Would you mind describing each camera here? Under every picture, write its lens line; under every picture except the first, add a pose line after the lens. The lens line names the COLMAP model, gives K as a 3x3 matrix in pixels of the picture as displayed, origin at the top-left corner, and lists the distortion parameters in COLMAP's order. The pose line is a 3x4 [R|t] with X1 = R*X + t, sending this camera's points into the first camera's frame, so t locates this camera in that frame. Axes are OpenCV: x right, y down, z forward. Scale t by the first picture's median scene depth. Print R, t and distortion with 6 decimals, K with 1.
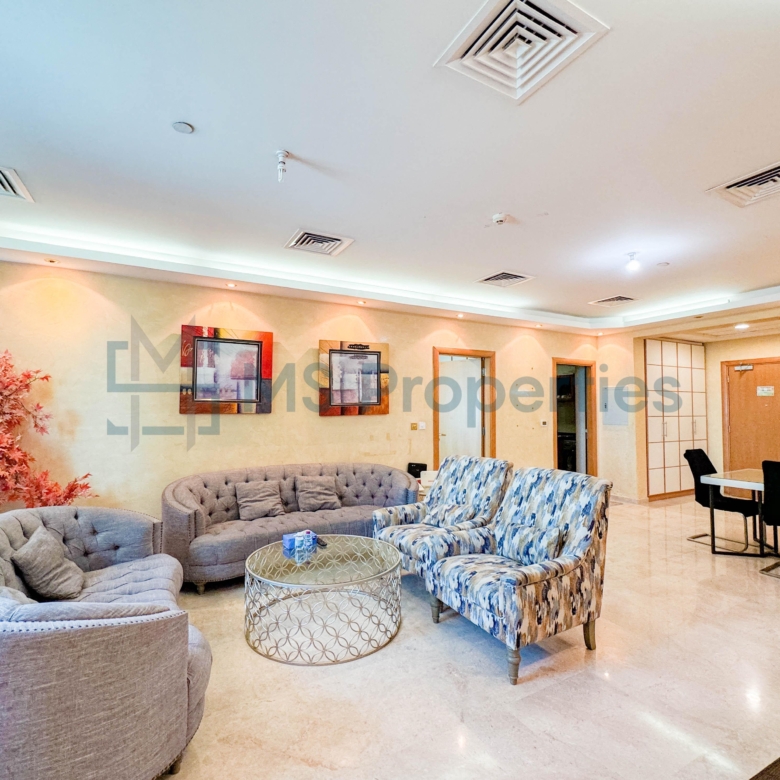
lens RADIAL K [[419.8, 0, 390.0], [0, 419.8, 390.0], [0, 0, 1]] dist [-0.001281, -0.000249]
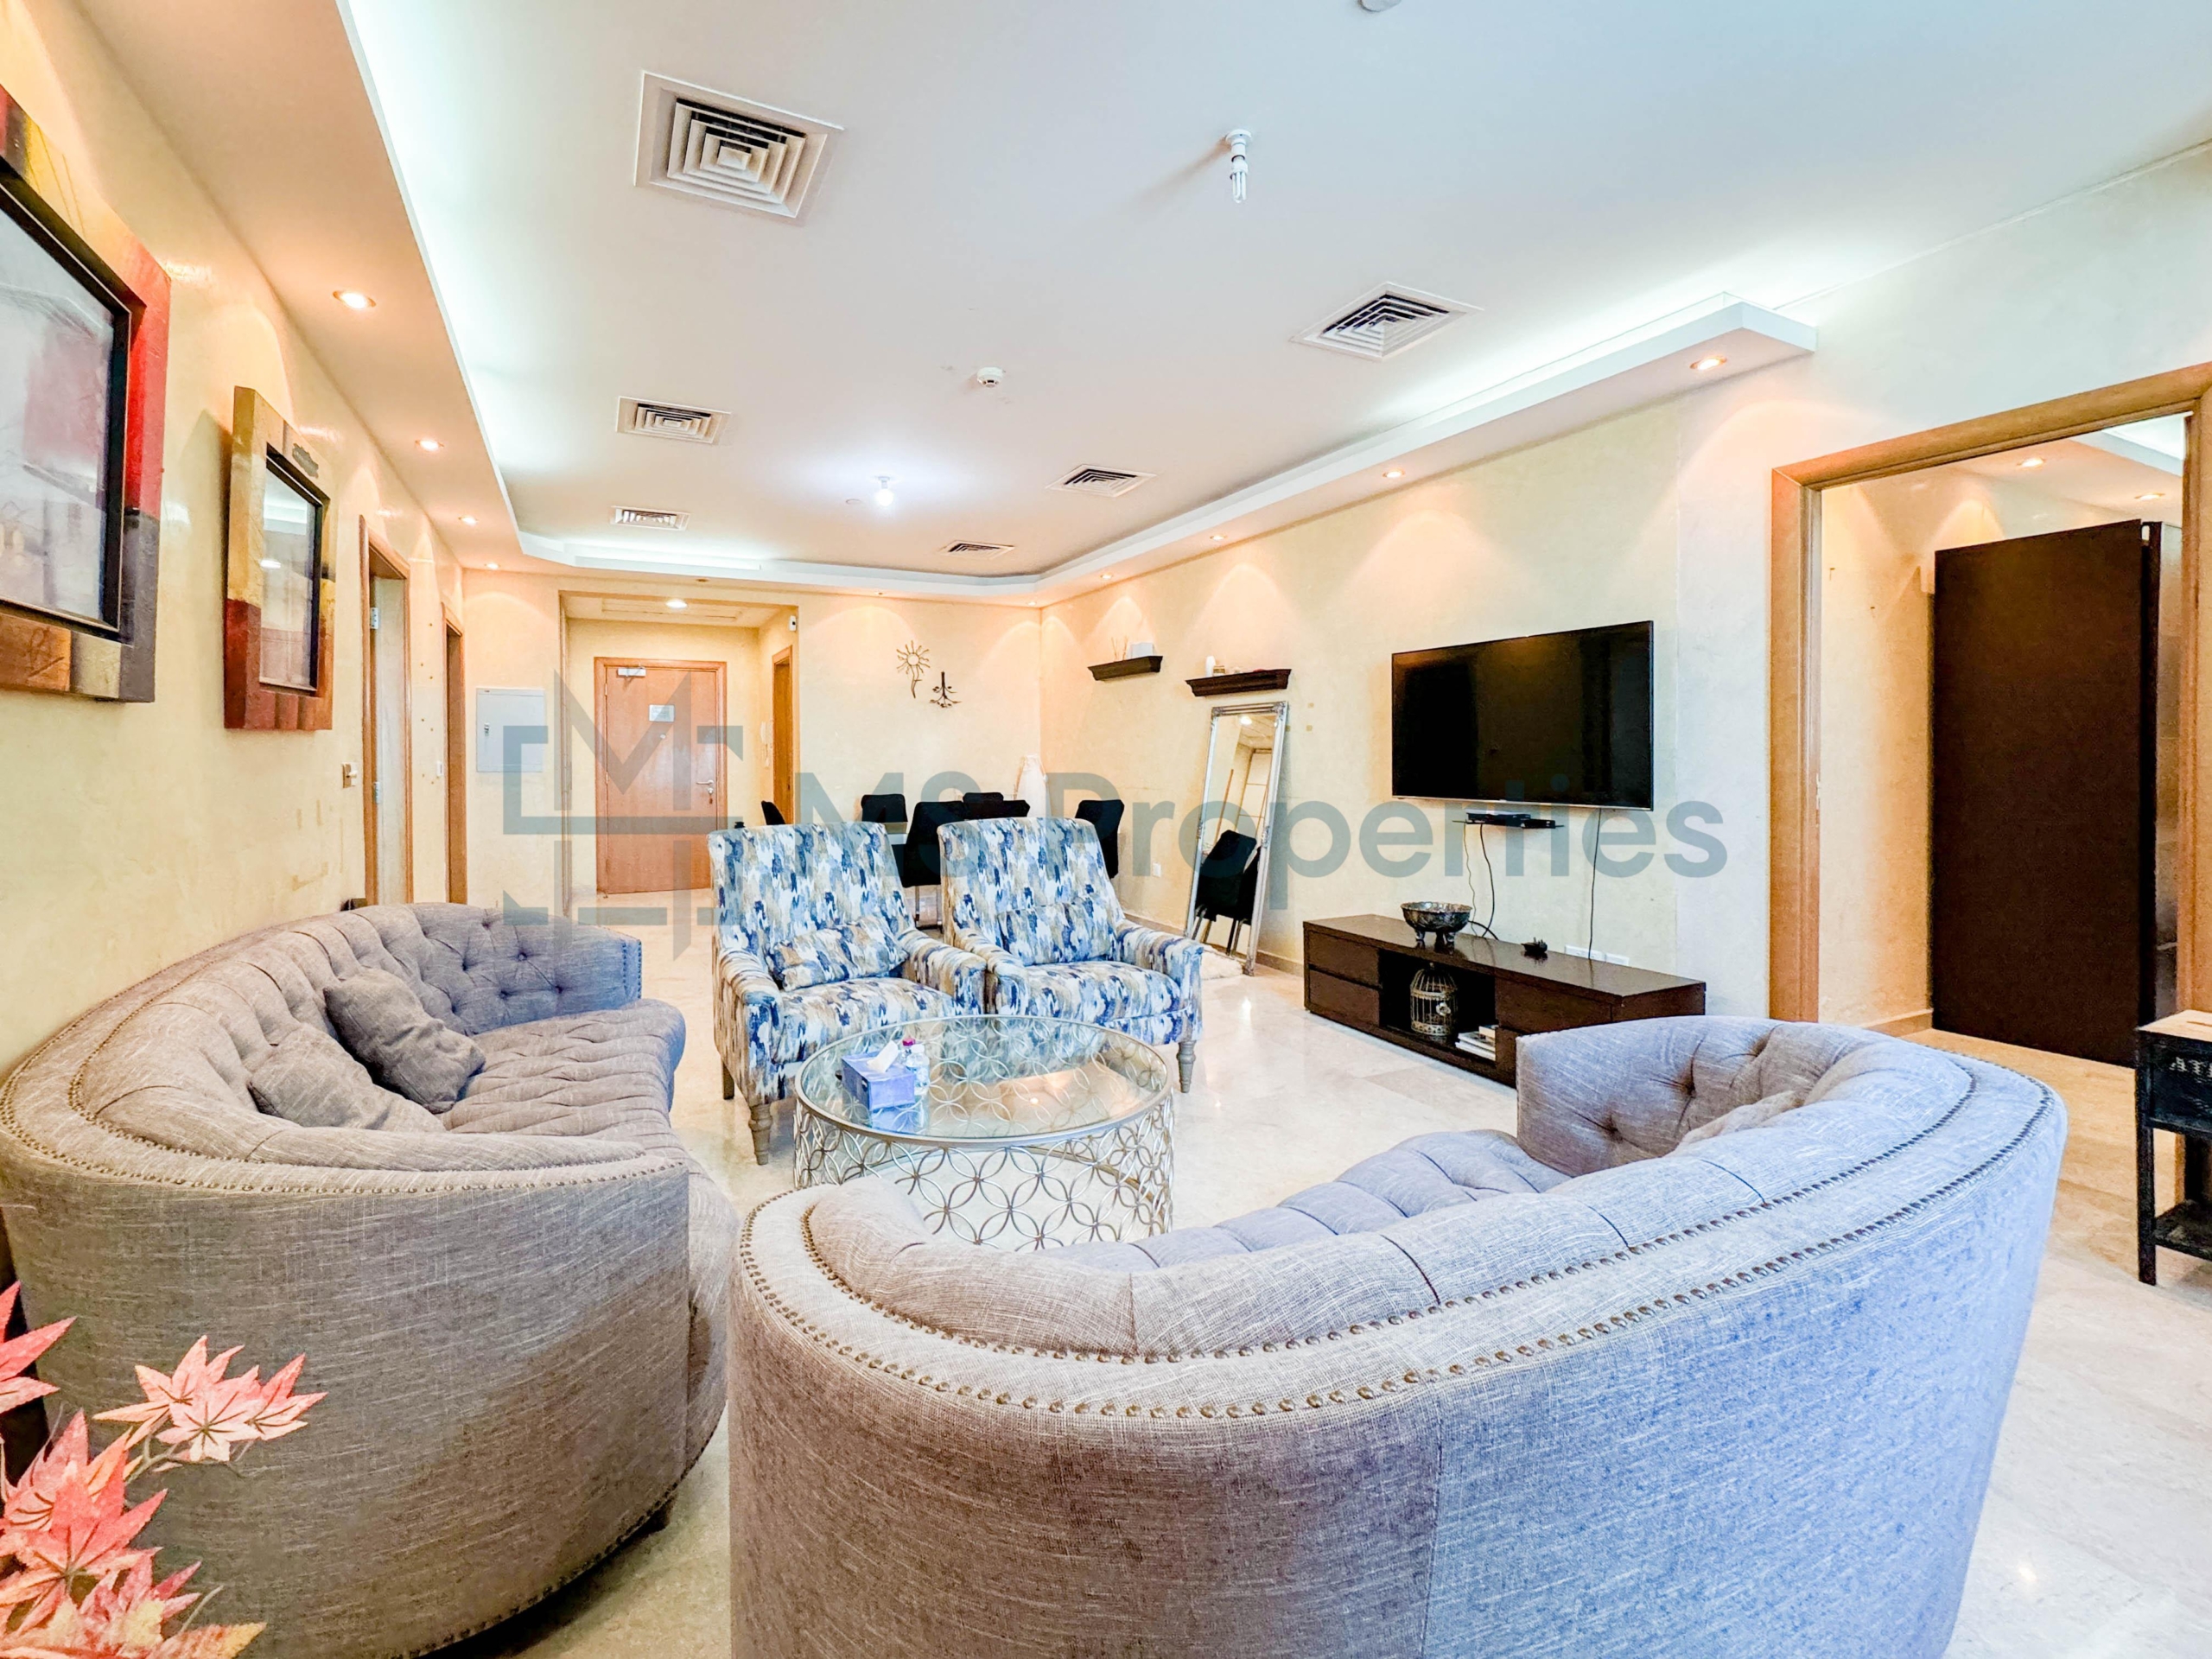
lens RADIAL K [[933.6, 0, 1008.4], [0, 933.6, 753.9], [0, 0, 1]] dist [-0.002775, -0.000158]
pose [[0.094921, 0.003440, 0.995479, -0.655007], [-0.044317, 0.999017, 0.000774, 0.060104], [-0.994498, -0.044190, 0.094980, 0.569377]]
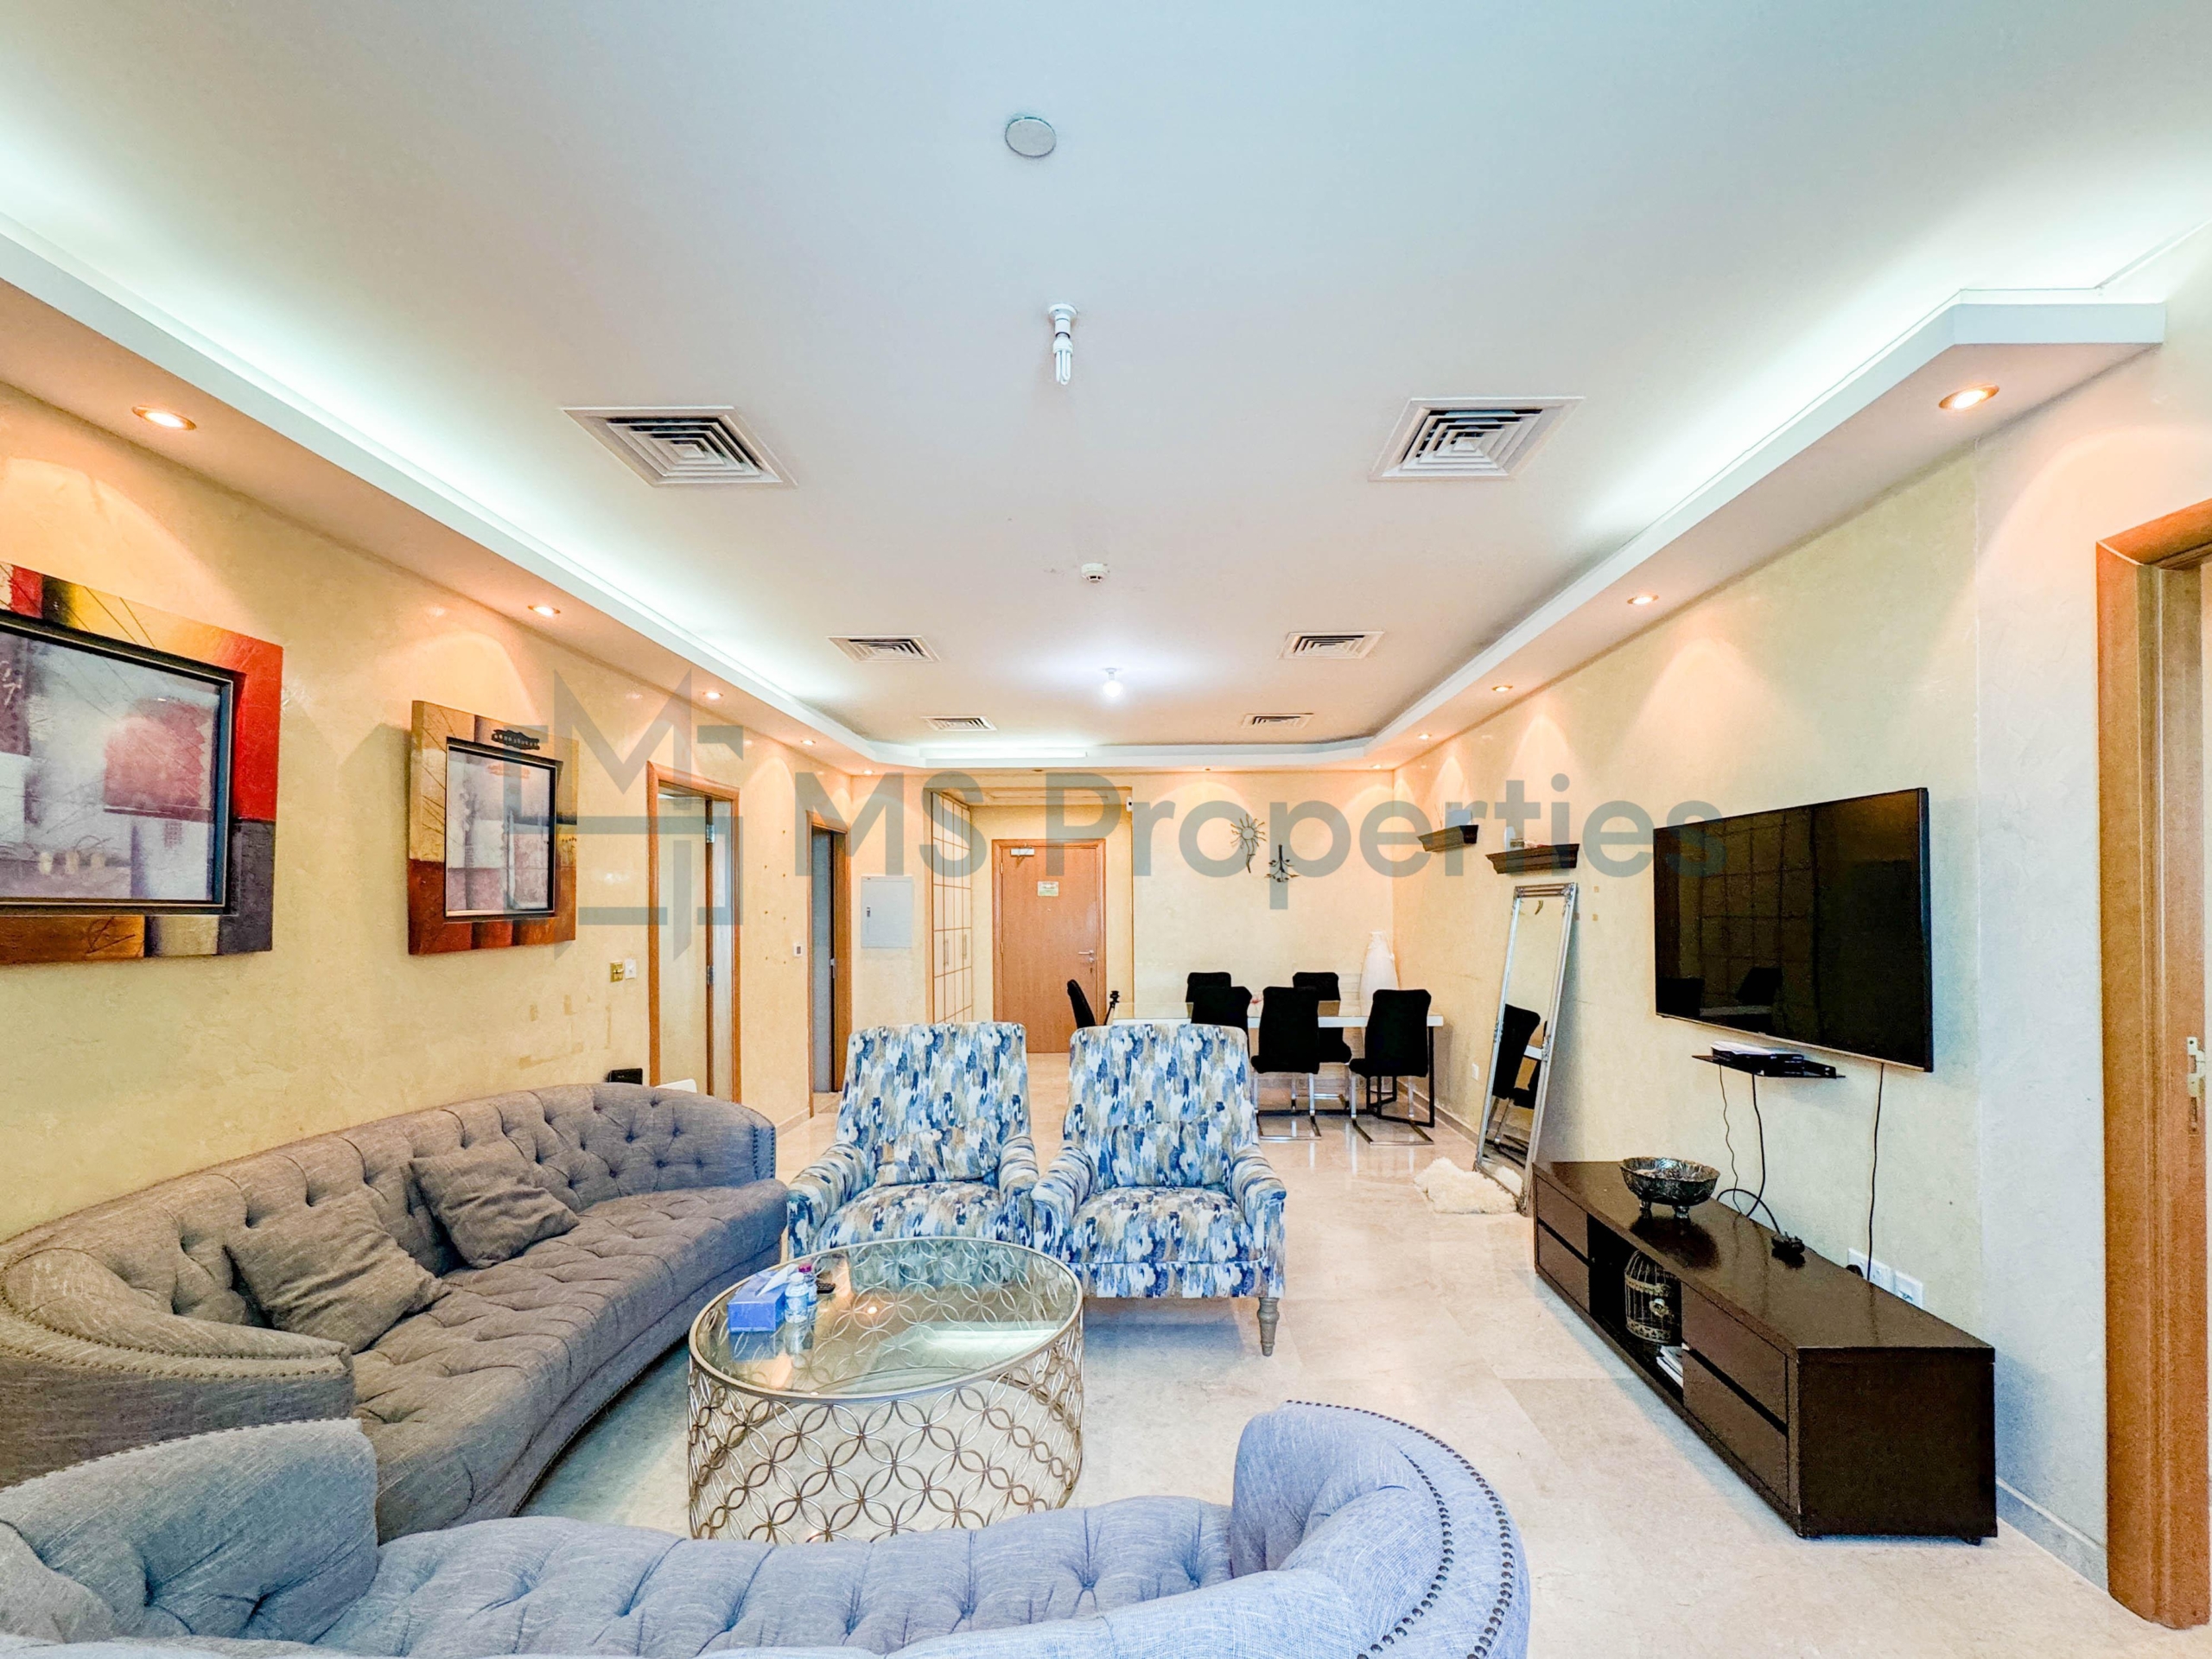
lens RADIAL K [[932.4, 0, 1115.5], [0, 932.4, 896.7], [0, 0, 1]] dist [-0.001251, -0.000280]
pose [[0.509331, 0.009466, 0.860518, -0.510805], [-0.033146, 0.999413, 0.008625, -0.001901], [-0.859932, -0.032916, 0.509346, 0.240390]]
